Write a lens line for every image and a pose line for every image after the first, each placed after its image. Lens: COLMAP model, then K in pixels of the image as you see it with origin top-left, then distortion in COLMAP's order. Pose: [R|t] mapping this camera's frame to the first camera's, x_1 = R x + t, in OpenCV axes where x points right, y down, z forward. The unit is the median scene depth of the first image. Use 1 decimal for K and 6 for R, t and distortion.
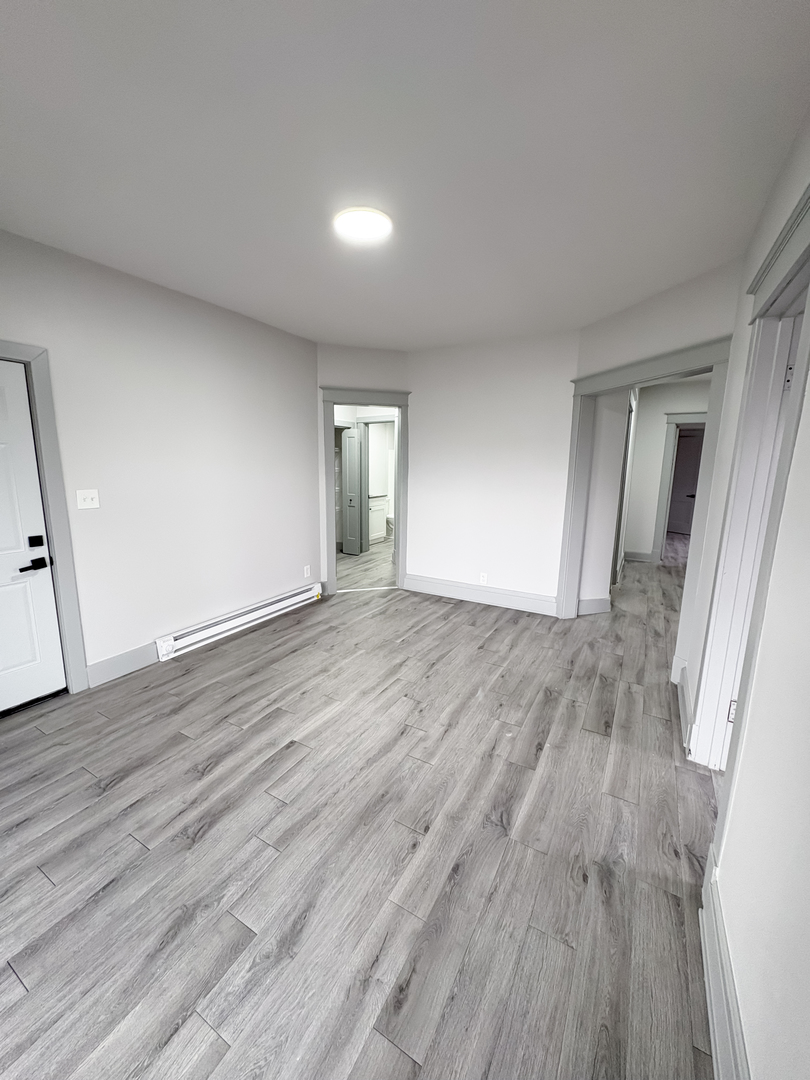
lens RADIAL K [[429.9, 0, 405.0], [0, 429.9, 540.0], [0, 0, 1]] dist [-0.000625, 0.000038]
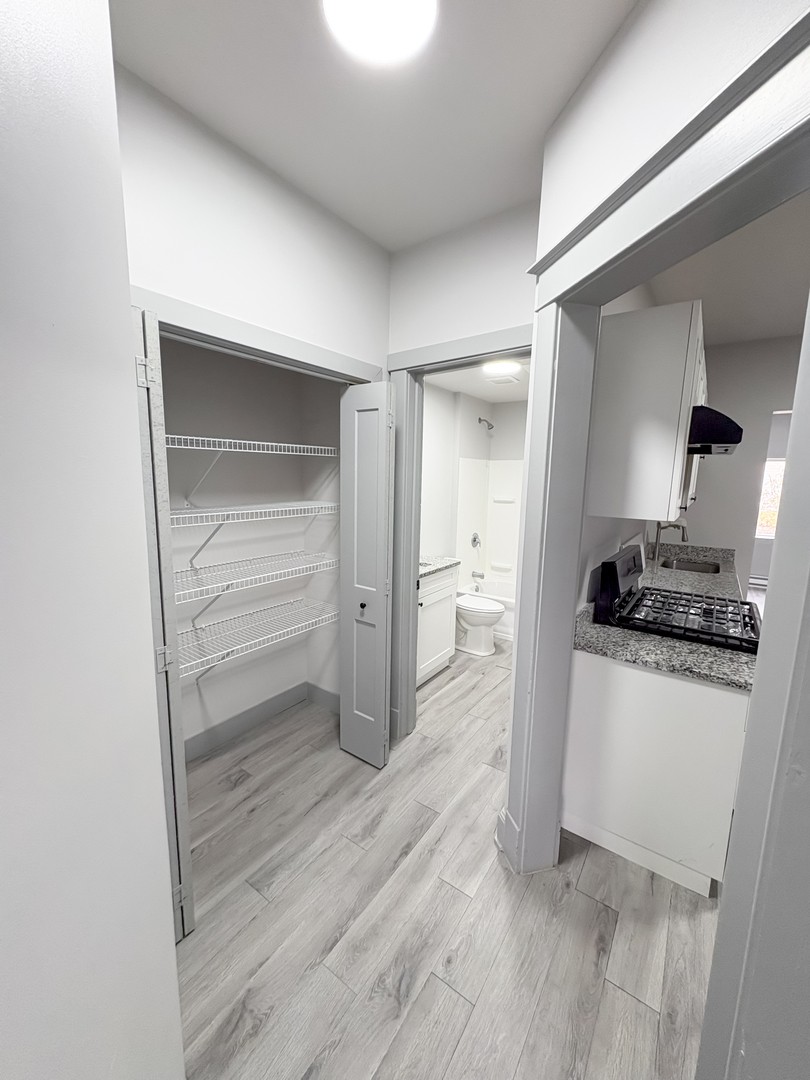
lens RADIAL K [[429.9, 0, 405.0], [0, 429.9, 540.0], [0, 0, 1]] dist [-0.000625, 0.000038]
pose [[0.993820, 0.021205, -0.108957, -0.059483], [-0.025015, 0.999118, -0.033723, -0.128700], [0.108146, 0.036241, 0.993474, 0.666992]]
